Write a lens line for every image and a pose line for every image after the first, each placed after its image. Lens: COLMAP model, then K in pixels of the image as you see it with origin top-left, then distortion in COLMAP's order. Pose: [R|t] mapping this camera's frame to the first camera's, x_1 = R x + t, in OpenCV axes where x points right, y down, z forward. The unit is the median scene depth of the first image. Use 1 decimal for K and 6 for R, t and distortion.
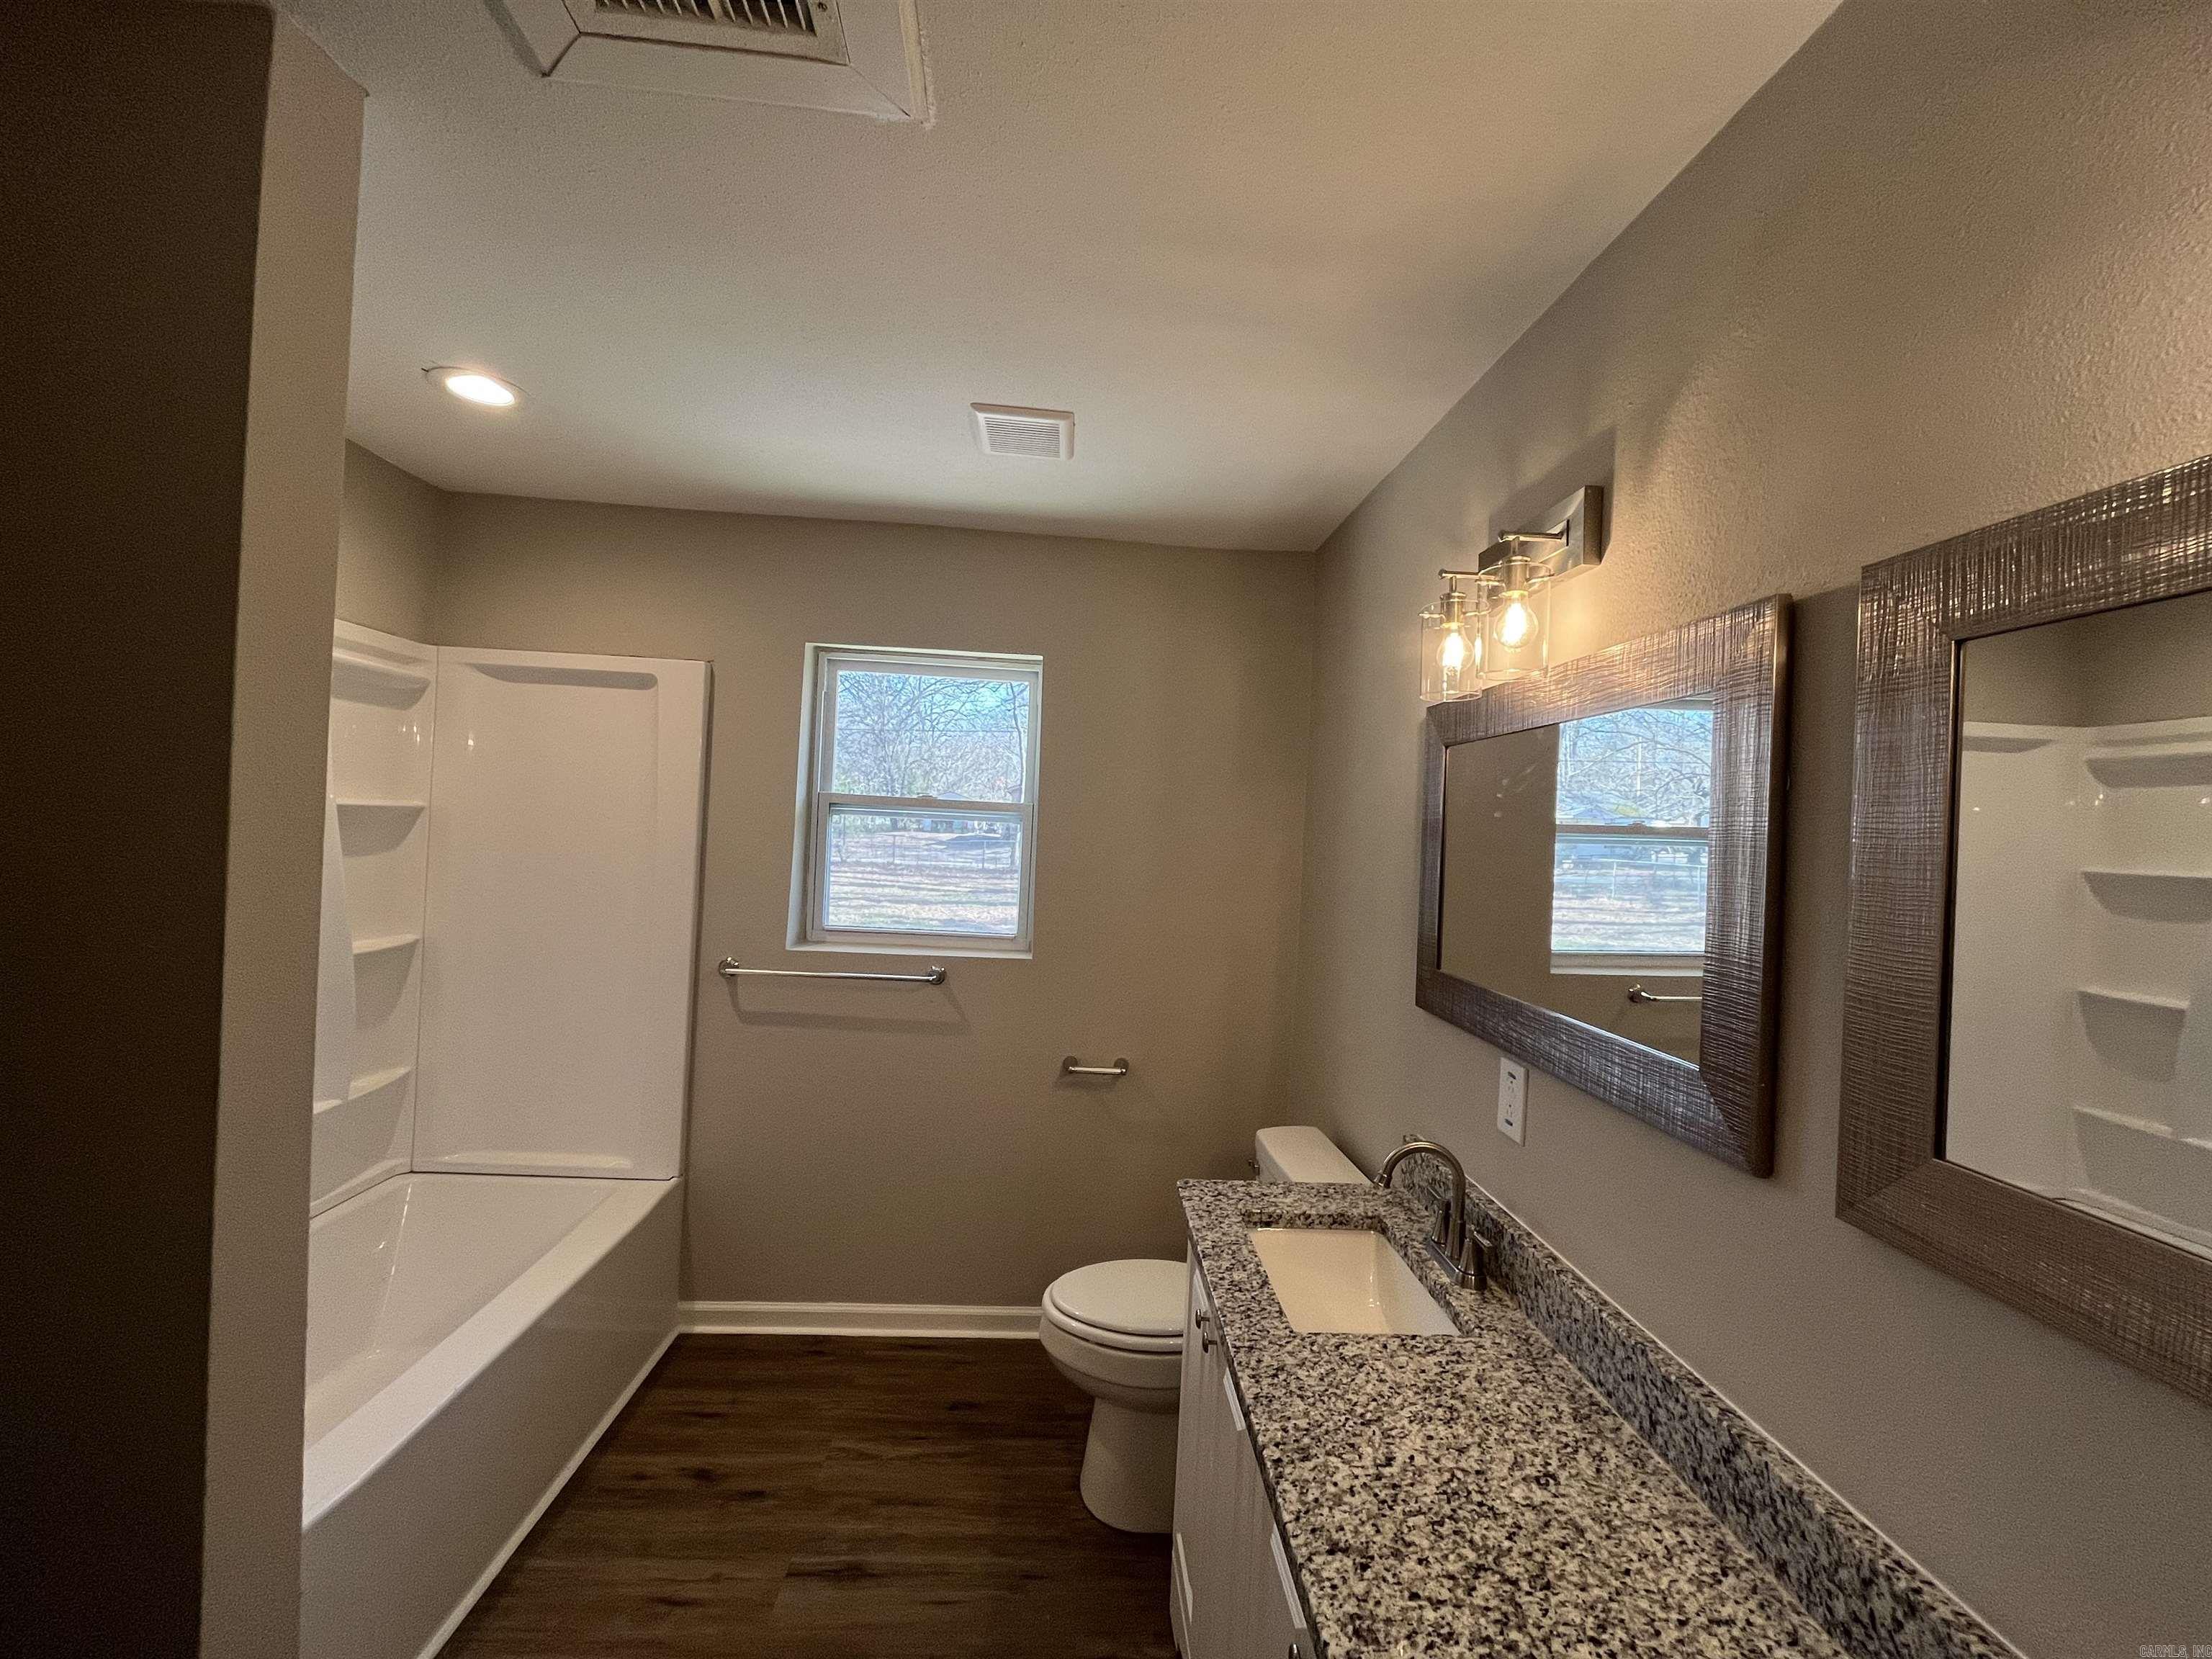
lens RADIAL K [[892.1, 0, 1118.2], [0, 892.1, 818.0], [0, 0, 1]] dist [-0.002470, -0.000246]
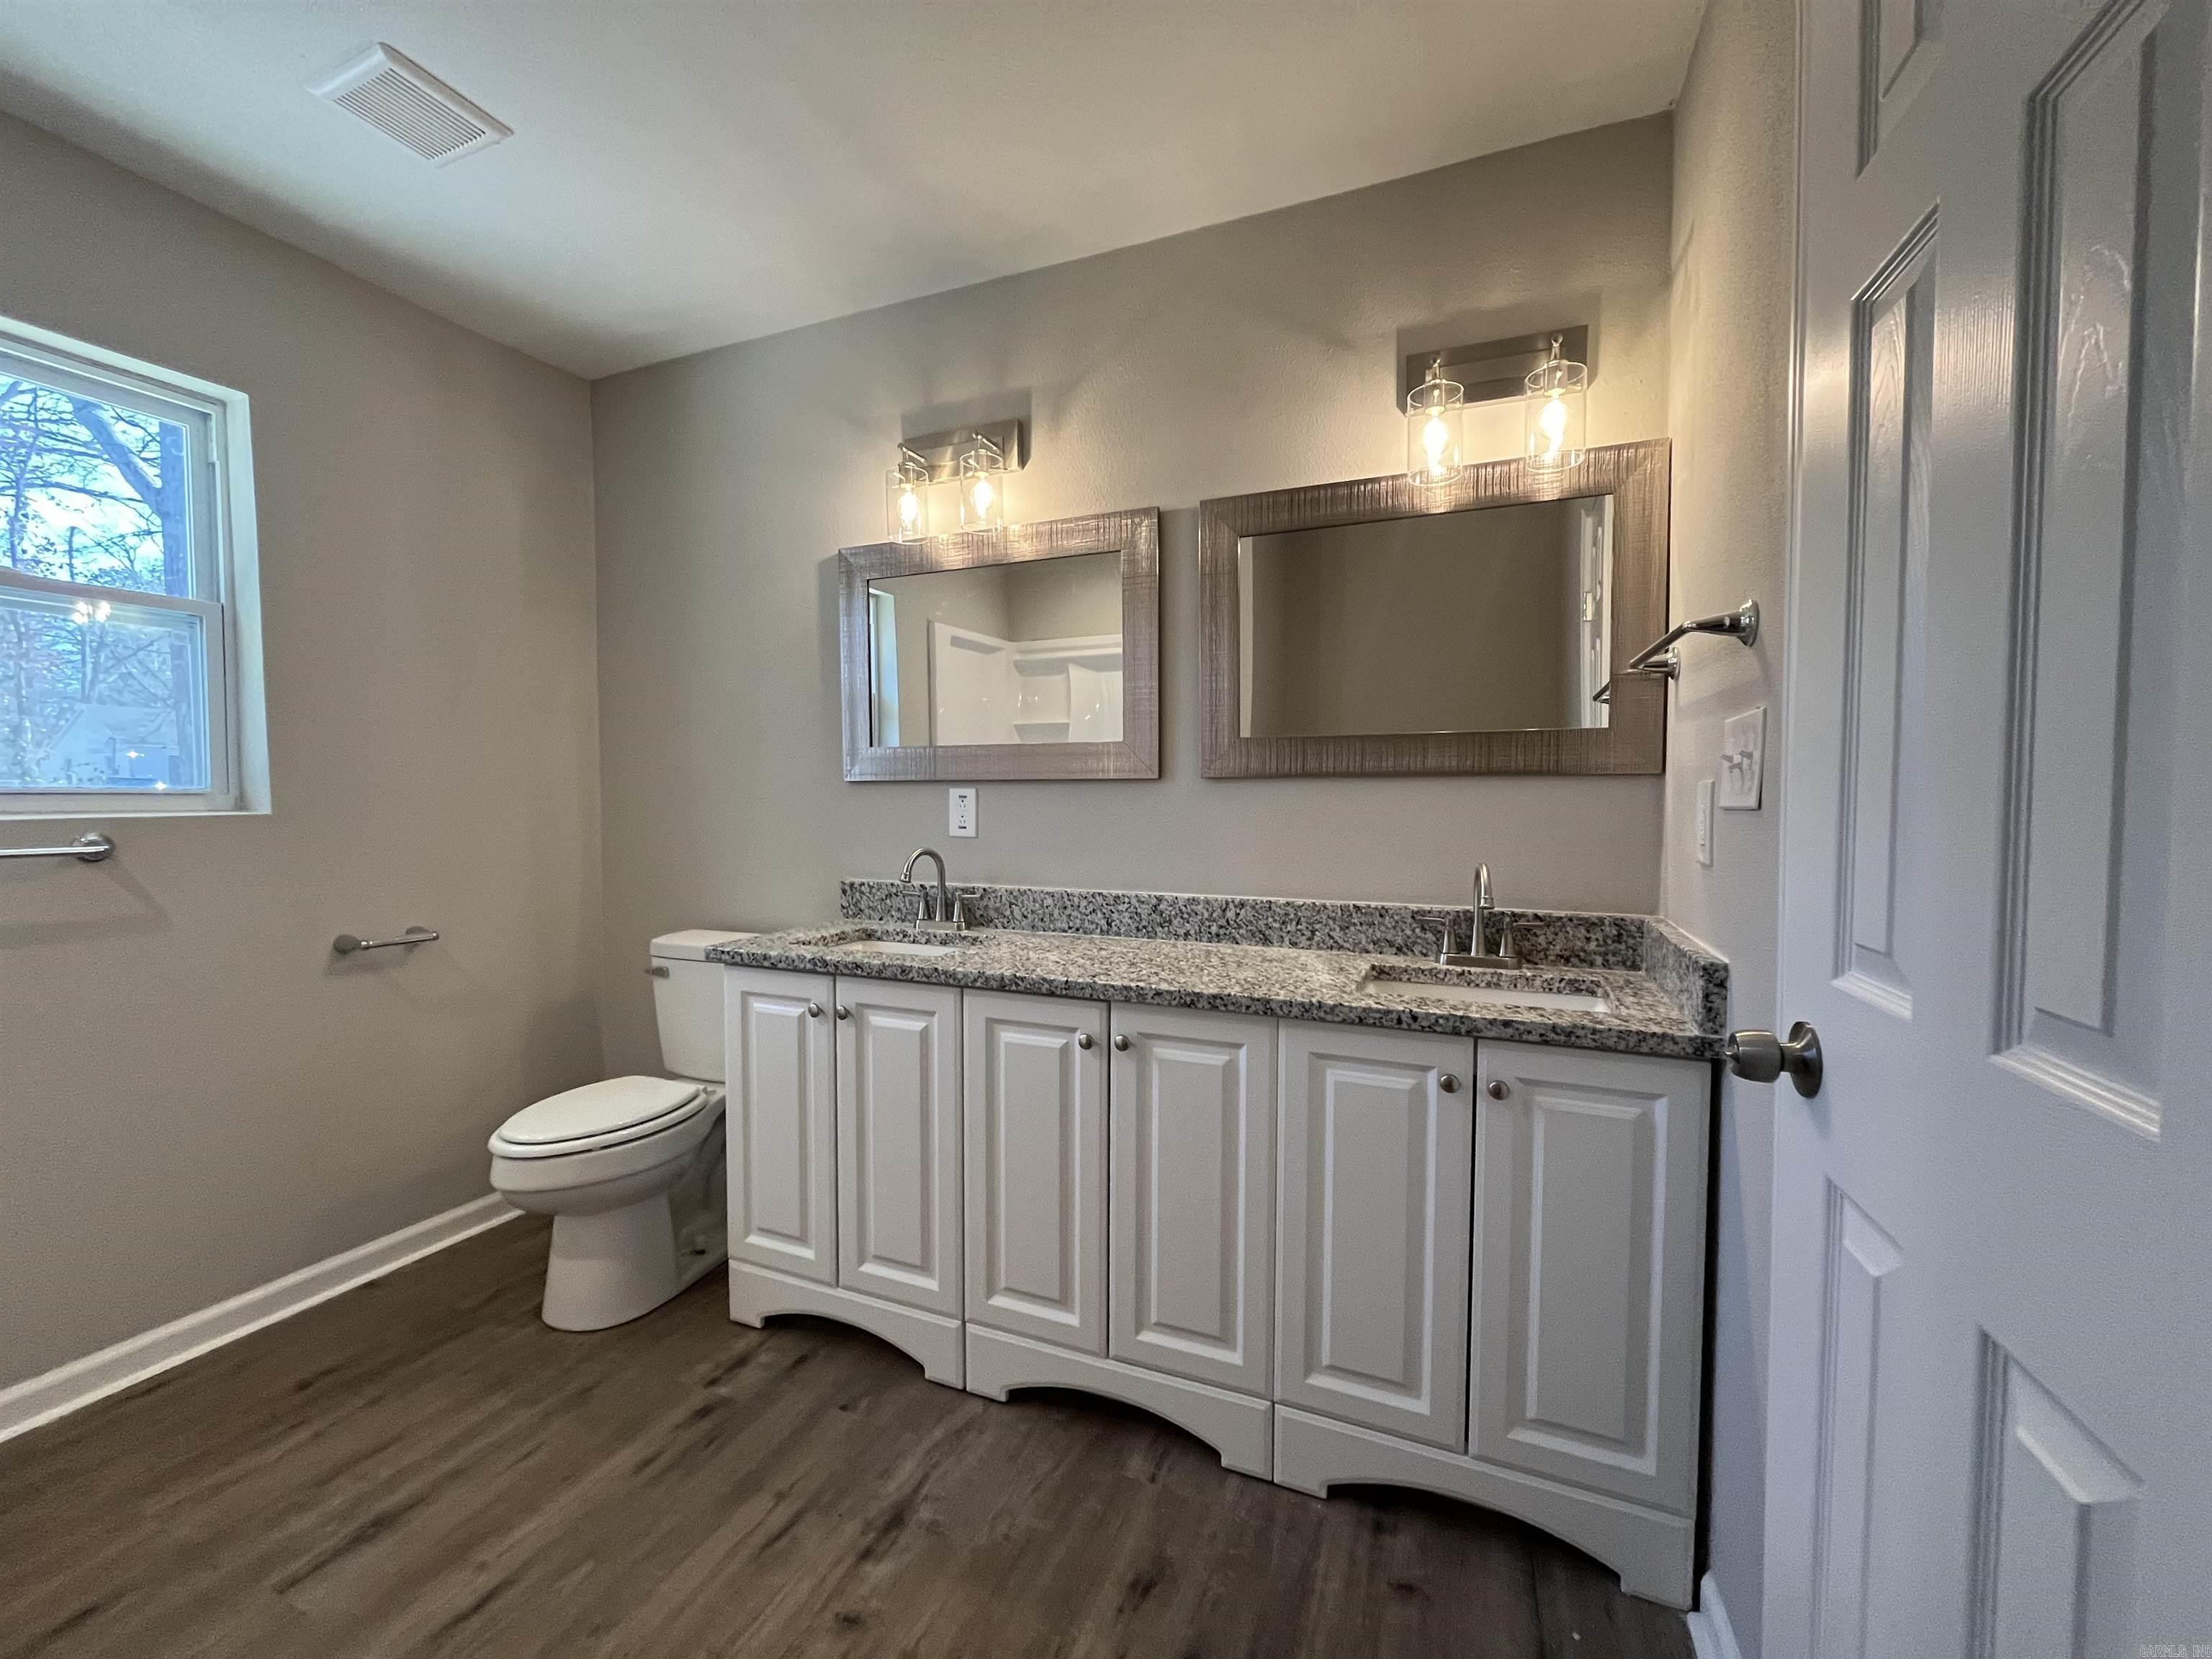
lens RADIAL K [[892.1, 0, 1103.1], [0, 892.1, 820.2], [0, 0, 1]] dist [-0.002470, -0.000246]
pose [[0.436286, -0.077476, 0.896466, -0.845524], [0.015861, 0.996794, 0.078428, 0.215396], [-0.899668, -0.019998, 0.436116, 0.112192]]
